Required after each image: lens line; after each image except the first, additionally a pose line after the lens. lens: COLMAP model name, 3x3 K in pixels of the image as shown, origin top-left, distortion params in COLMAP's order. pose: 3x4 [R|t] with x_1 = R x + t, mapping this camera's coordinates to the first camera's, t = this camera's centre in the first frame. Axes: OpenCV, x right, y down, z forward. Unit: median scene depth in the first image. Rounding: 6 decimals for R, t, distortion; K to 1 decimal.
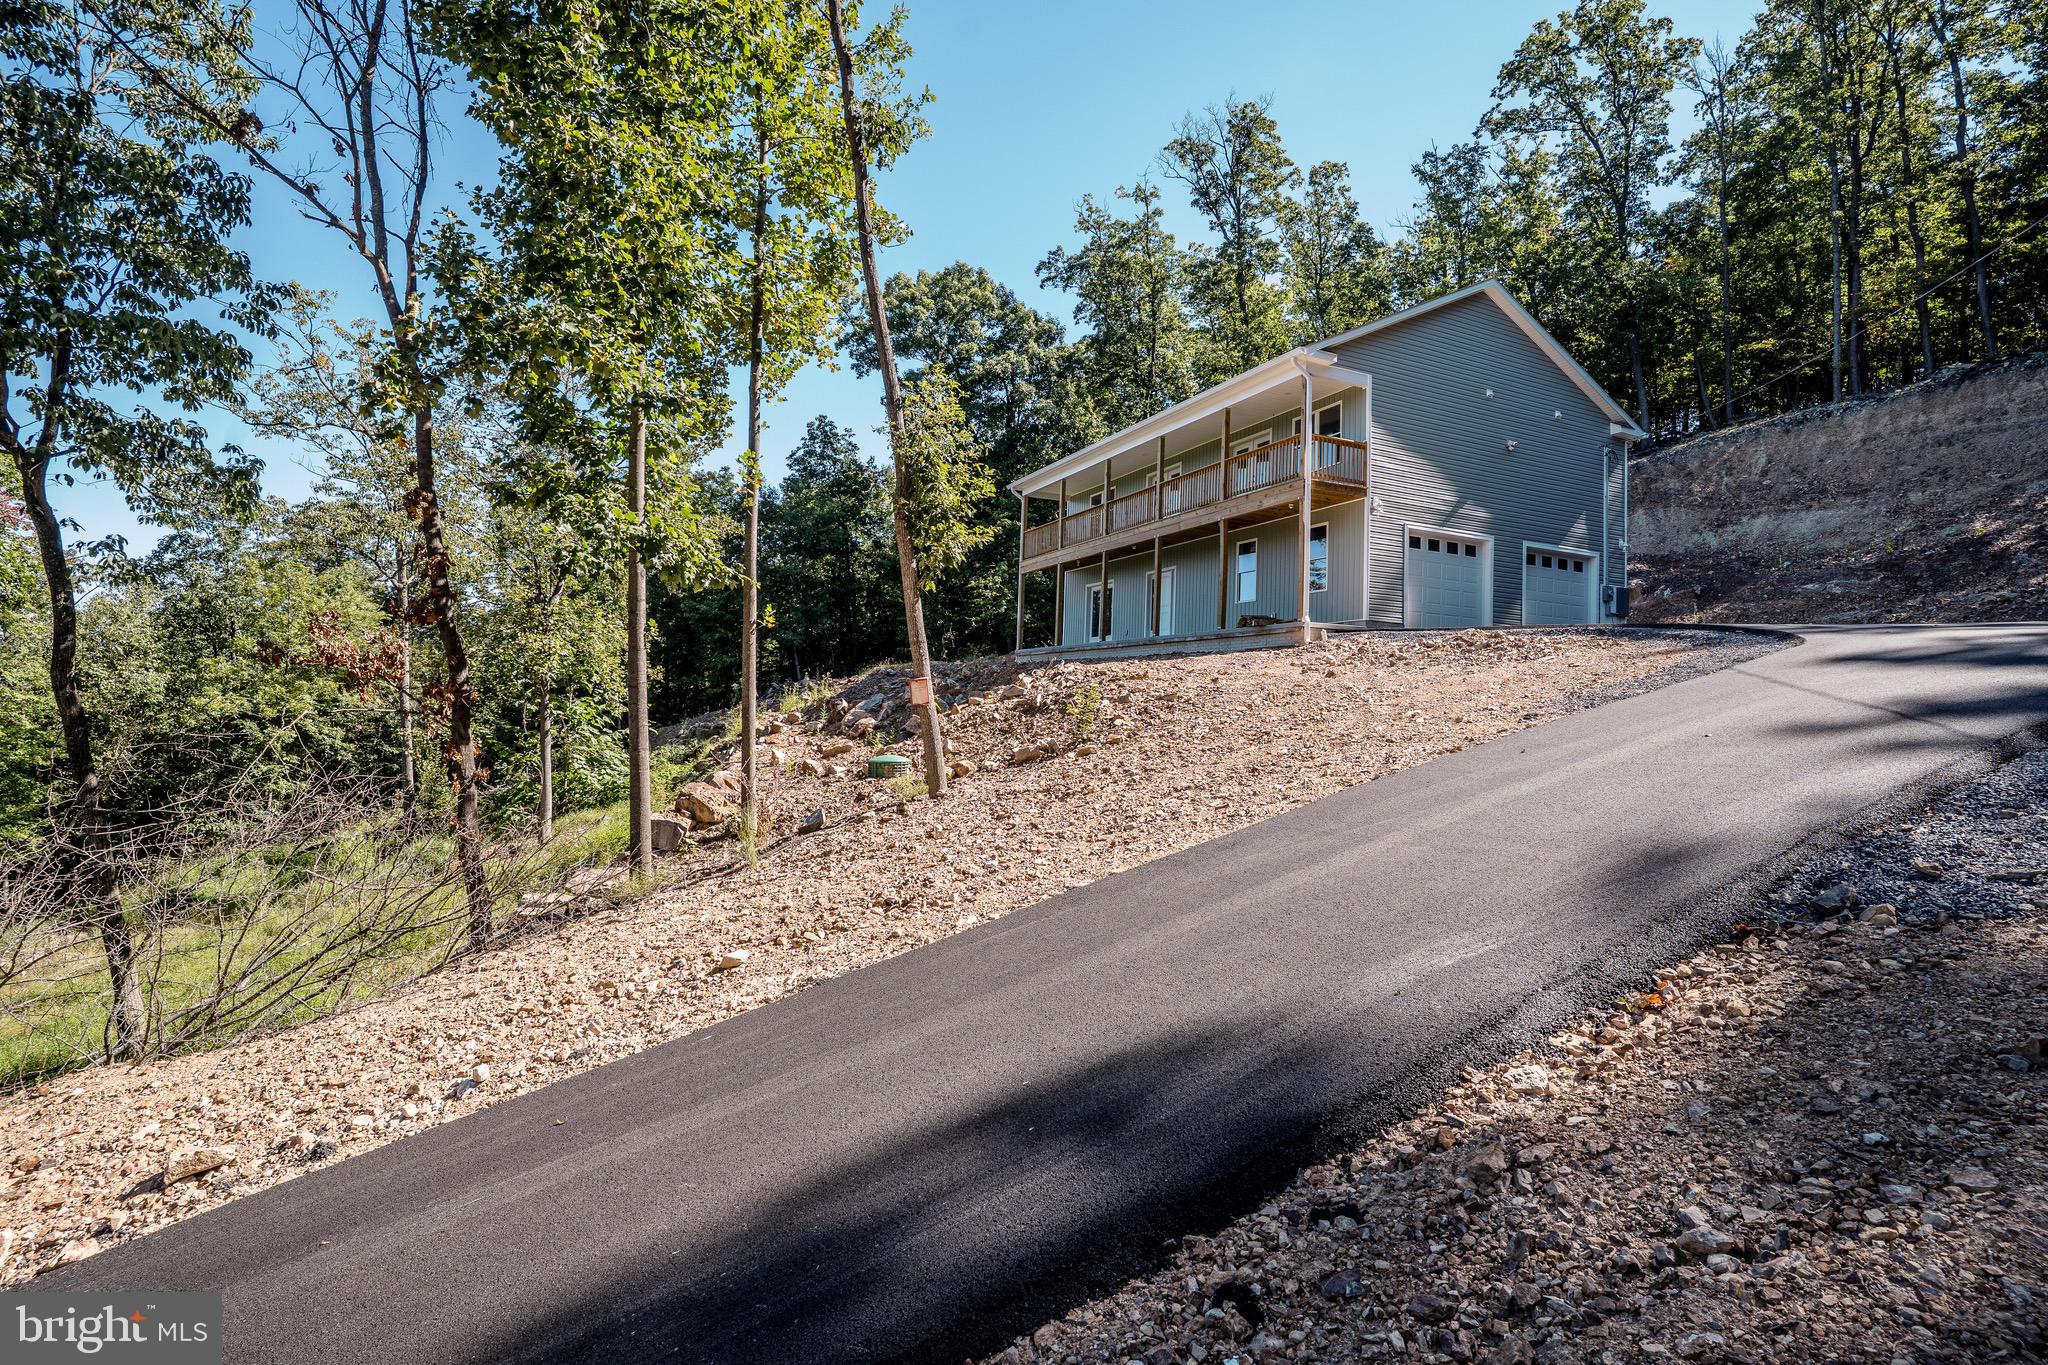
lens RADIAL K [[1005.2, 0, 1024.0], [0, 1005.2, 682.5], [0, 0, 1]] dist [-0.057527, 0.000191]
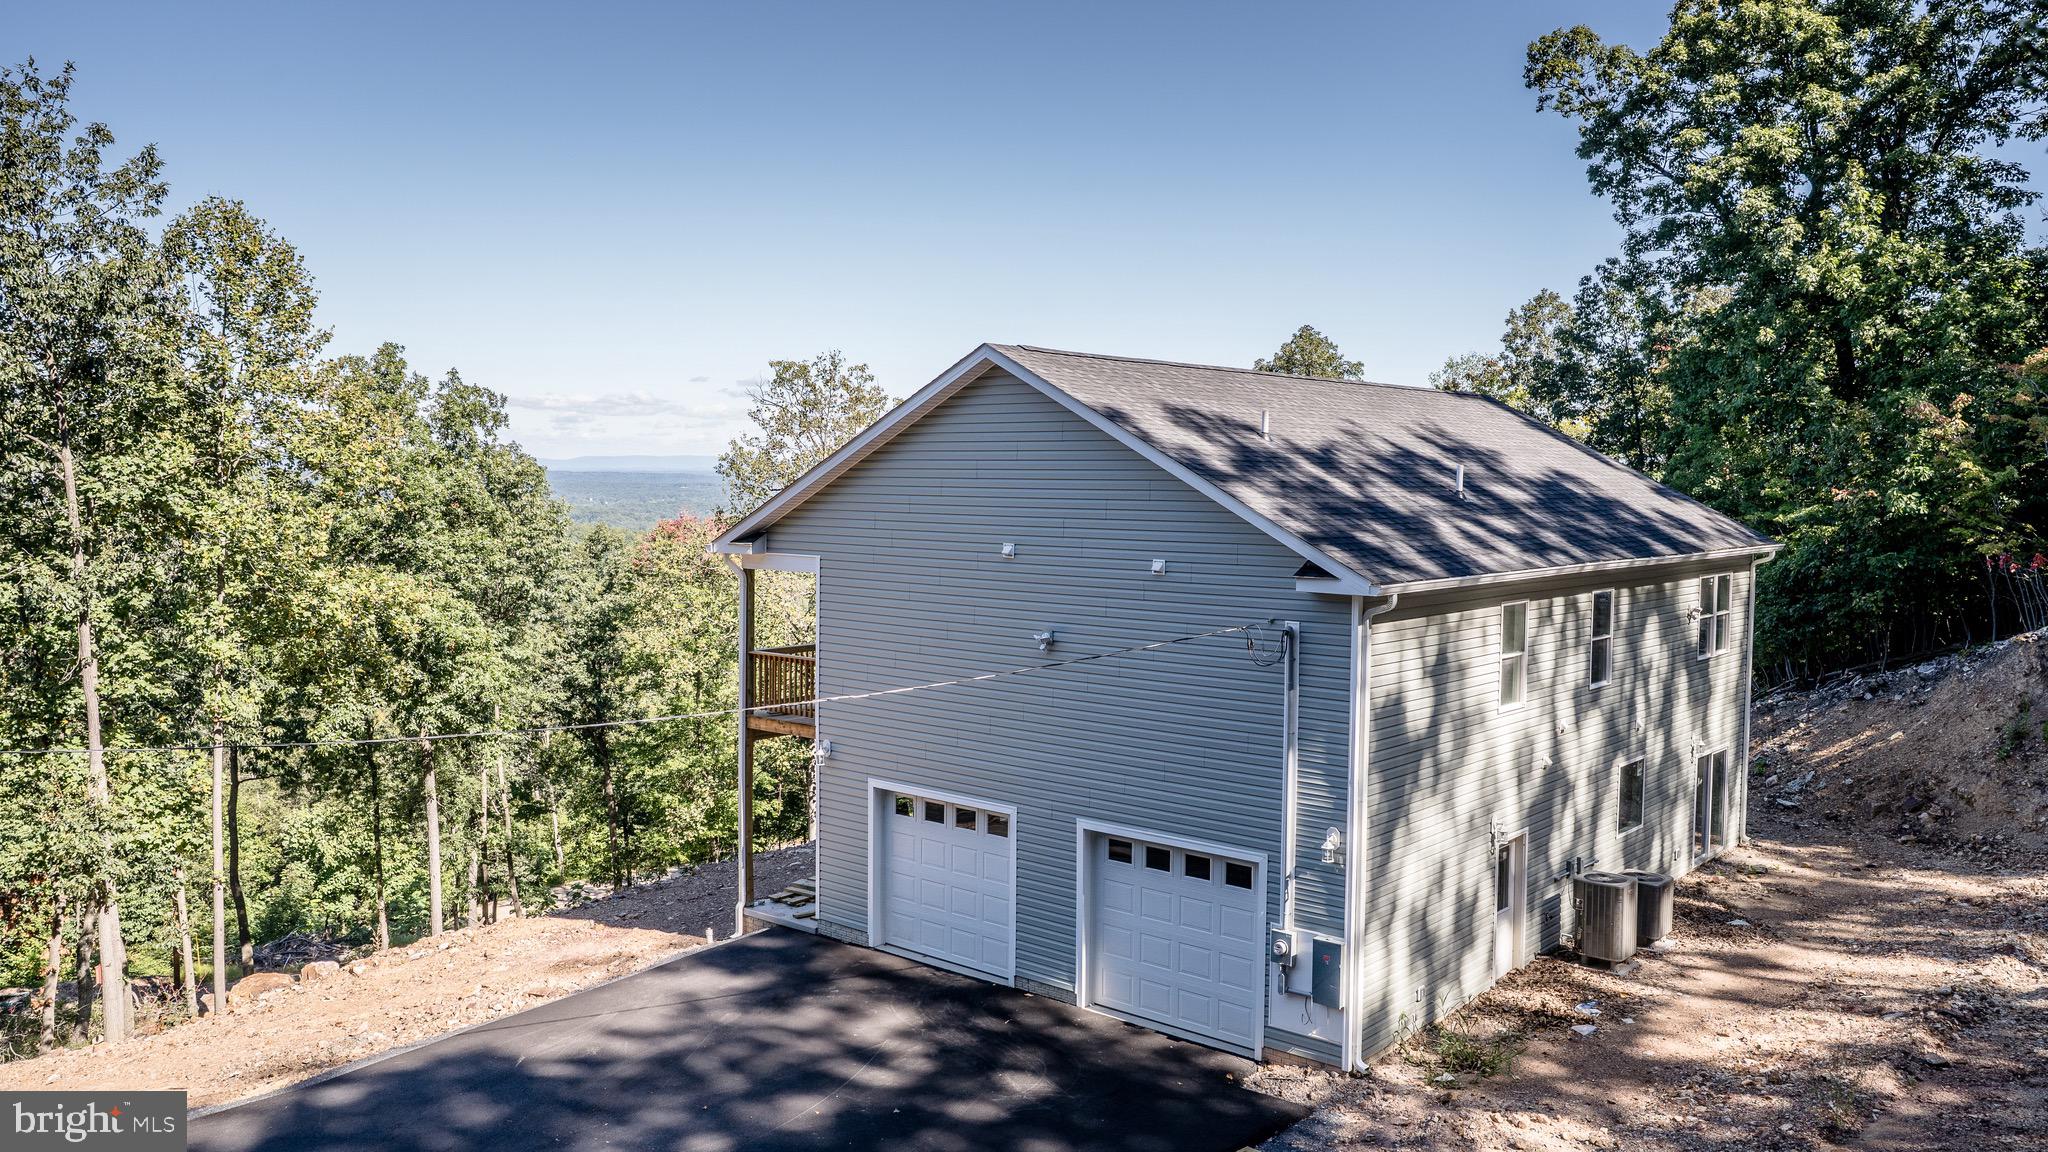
lens RADIAL K [[1562.7, 0, 1024.0], [0, 1562.7, 576.0], [0, 0, 1]] dist [0.002495, 0.001672]
pose [[0.421491, 0.030284, -0.906327, 0.568097], [0.031980, 0.998324, 0.048230, -0.143004], [0.906269, -0.049312, 0.419816, 0.284900]]
